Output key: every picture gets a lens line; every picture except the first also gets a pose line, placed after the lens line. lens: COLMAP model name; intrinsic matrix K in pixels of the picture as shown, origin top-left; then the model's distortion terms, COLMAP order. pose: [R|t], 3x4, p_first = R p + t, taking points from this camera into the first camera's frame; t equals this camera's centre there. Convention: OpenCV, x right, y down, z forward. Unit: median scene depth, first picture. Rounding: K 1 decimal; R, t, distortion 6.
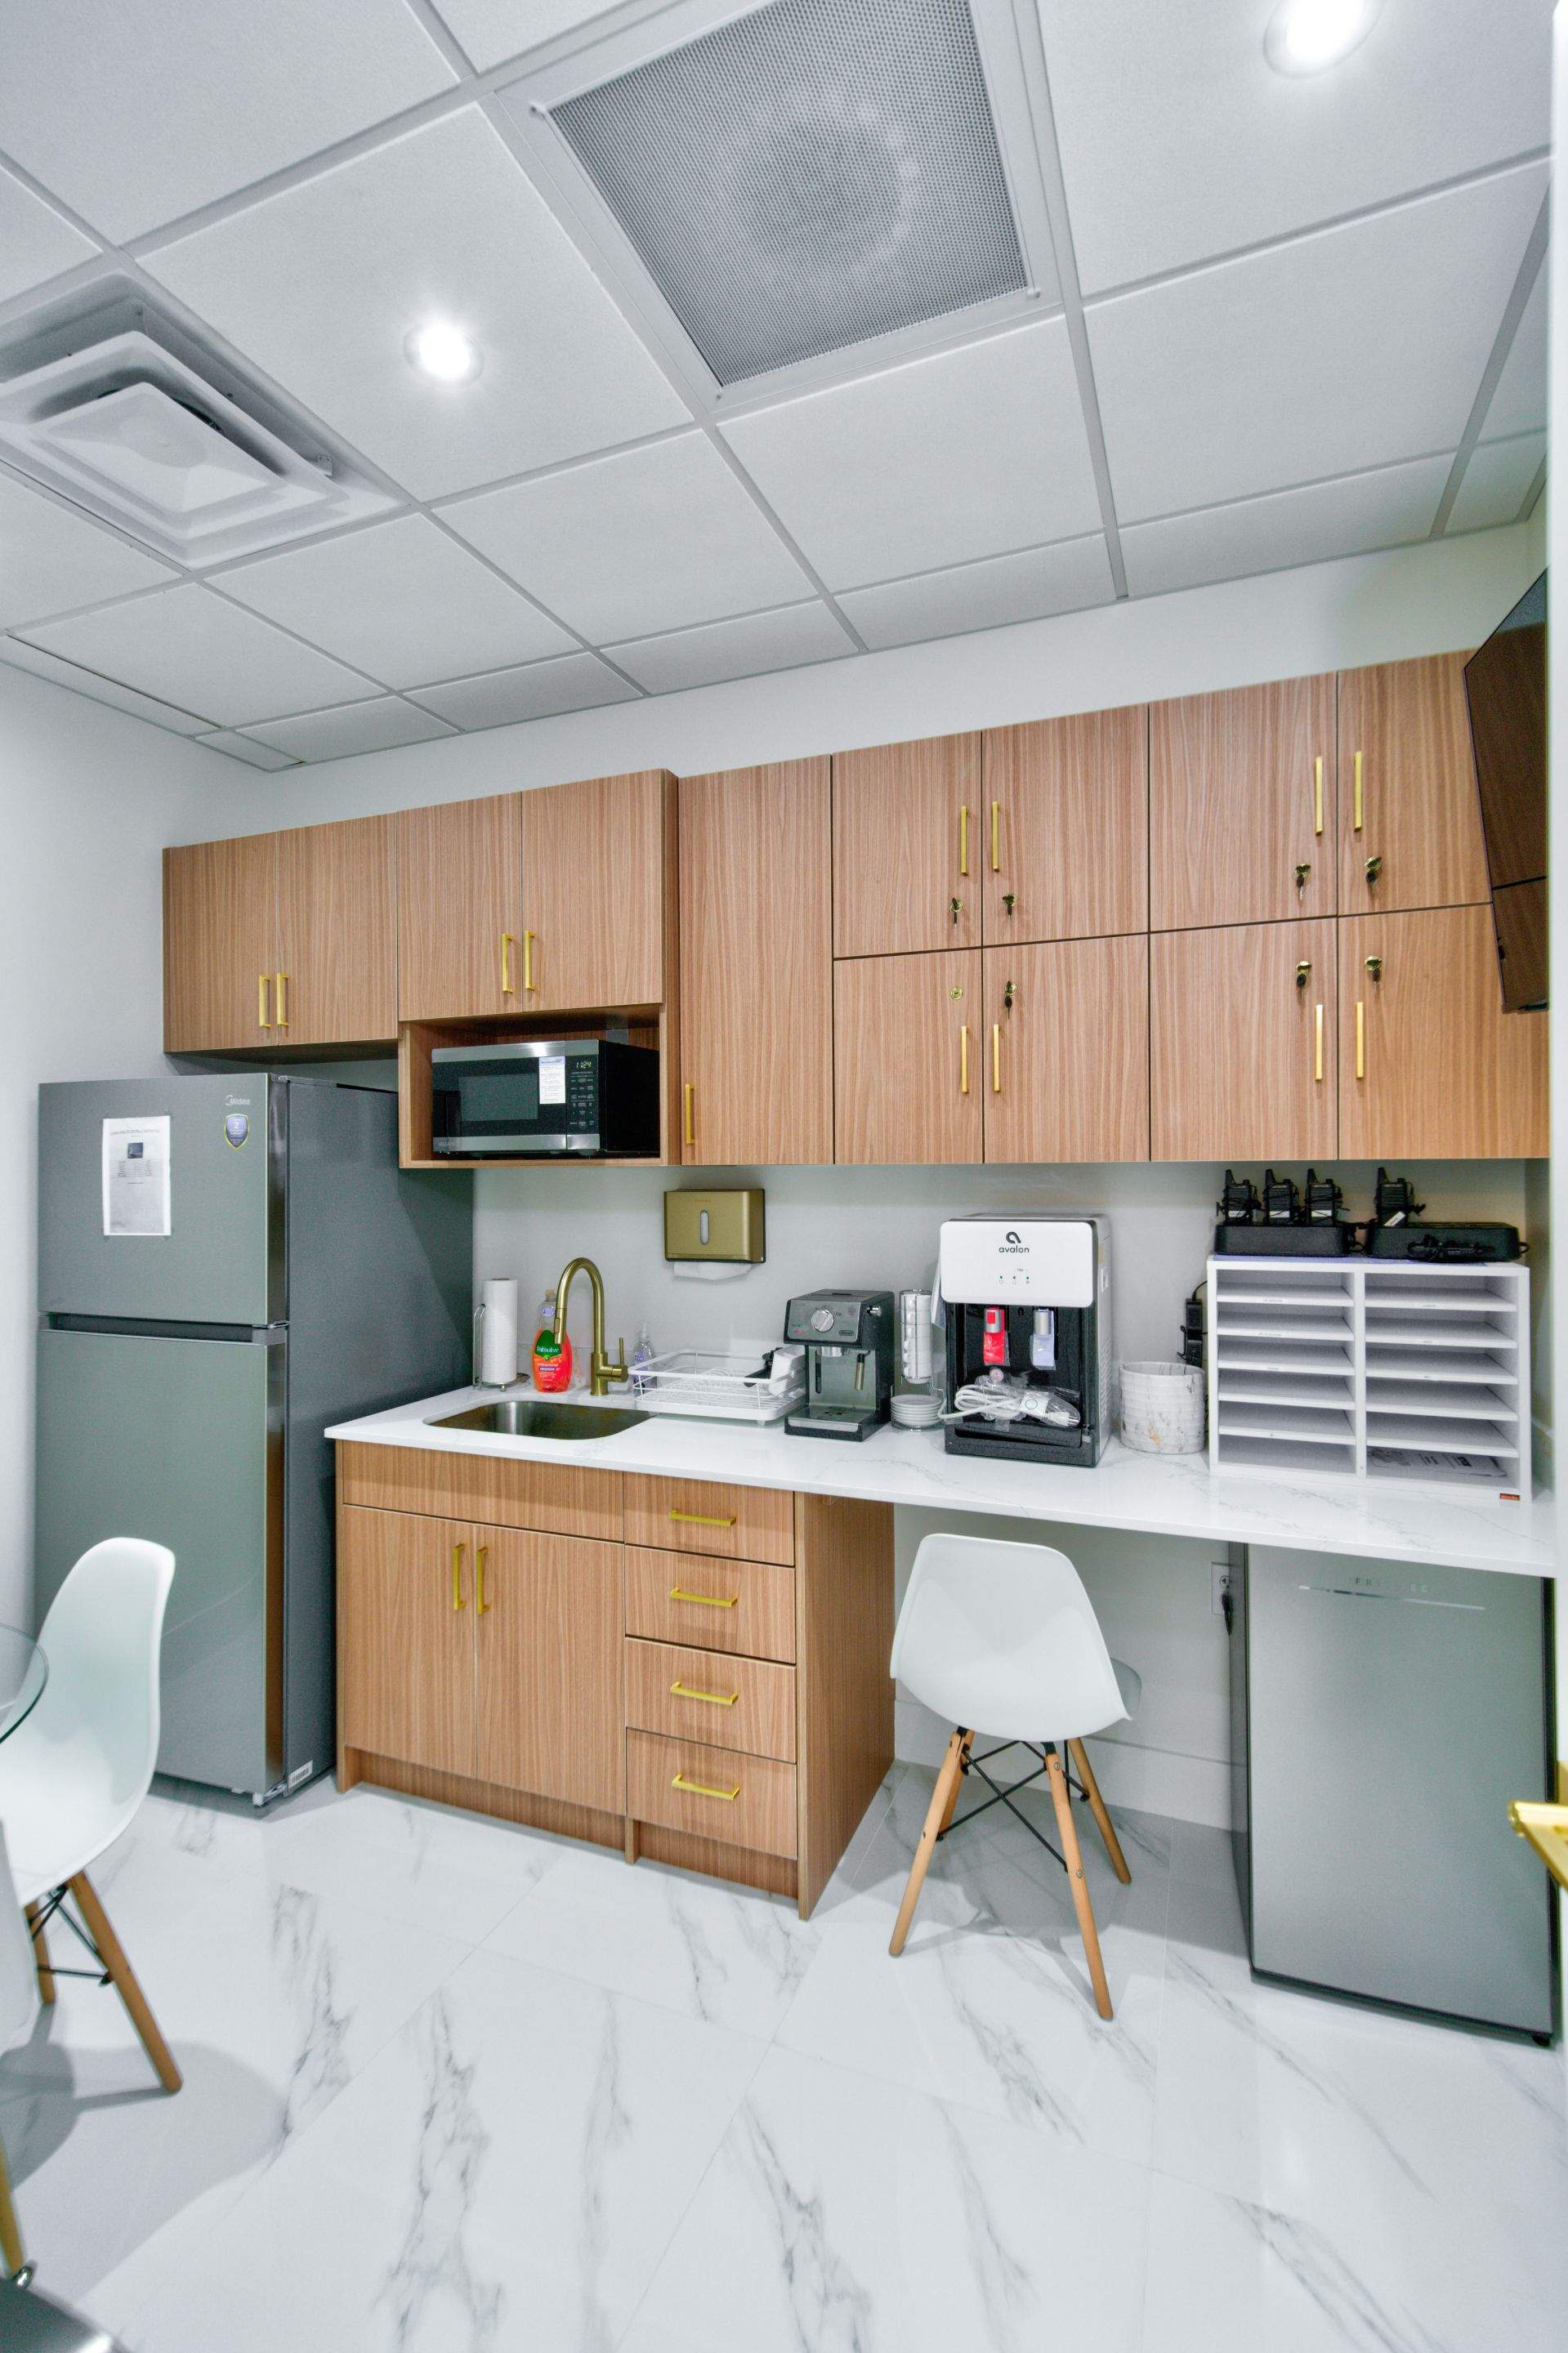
lens RADIAL K [[1059.6, 0, 785.3], [0, 1059.6, 1167.6], [0, 0, 1]] dist [0.007824, 0.003222]
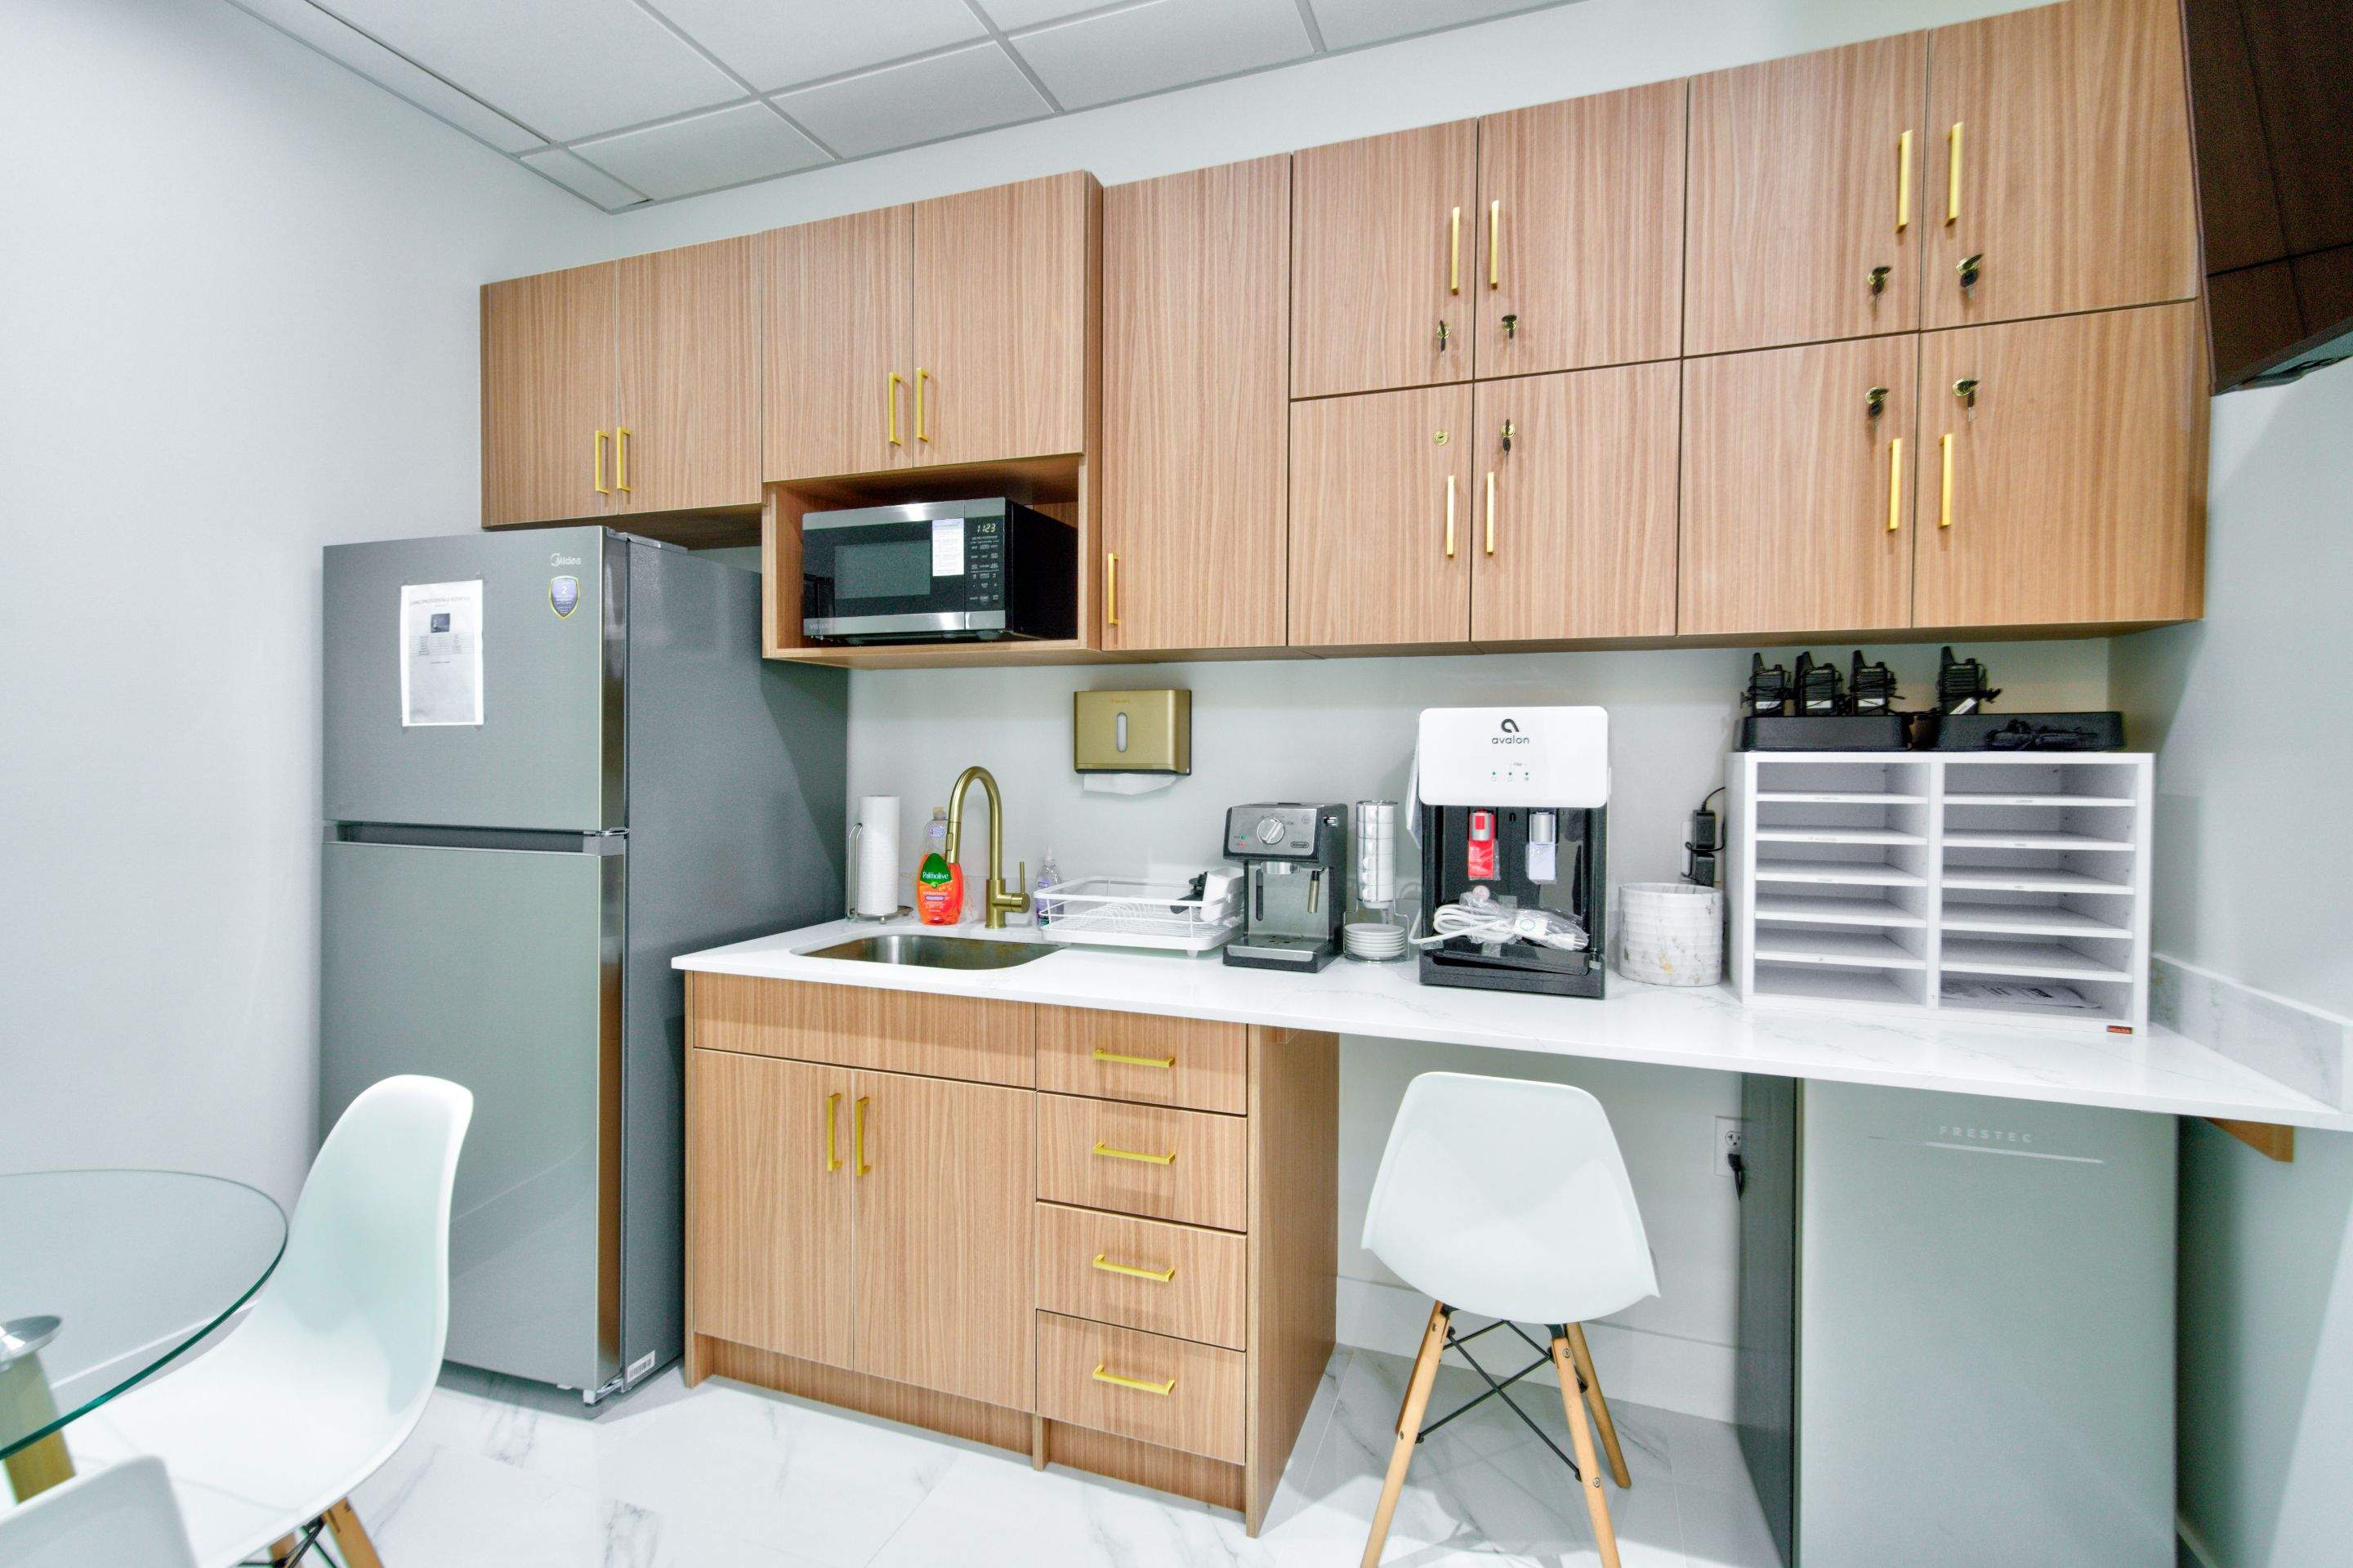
lens RADIAL K [[1059.6, 0, 1182.4], [0, 1059.6, 771.2], [0, 0, 1]] dist [0.007824, 0.003222]
pose [[0.999301, 0.012235, 0.035327, -0.068609], [-0.012876, 0.999756, 0.017973, 0.086094], [-0.035098, -0.018415, 0.999214, 0.166237]]
